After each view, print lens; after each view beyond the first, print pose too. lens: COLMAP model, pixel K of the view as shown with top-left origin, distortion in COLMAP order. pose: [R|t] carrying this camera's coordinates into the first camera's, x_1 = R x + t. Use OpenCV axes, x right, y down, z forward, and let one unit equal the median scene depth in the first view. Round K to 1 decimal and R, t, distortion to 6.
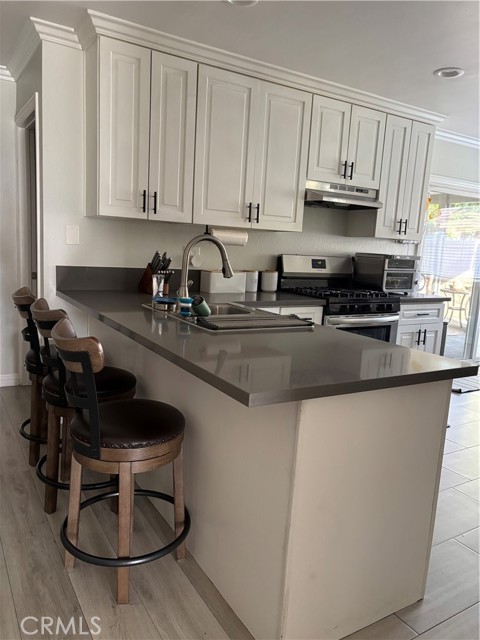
lens RADIAL K [[477.3, 0, 236.7], [0, 477.3, 320.8], [0, 0, 1]] dist [0.003671, -0.003791]
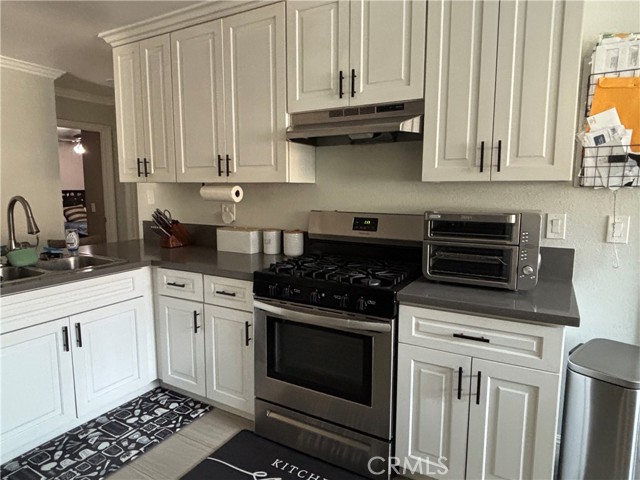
lens RADIAL K [[399.8, 0, 320.2], [0, 399.8, 236.8], [0, 0, 1]] dist [0.003037, -0.016306]
pose [[0.484462, 0.056150, -0.873009, 0.669086], [-0.116774, 0.993158, -0.000924, -0.096026], [0.866984, 0.102393, 0.487704, 0.684478]]
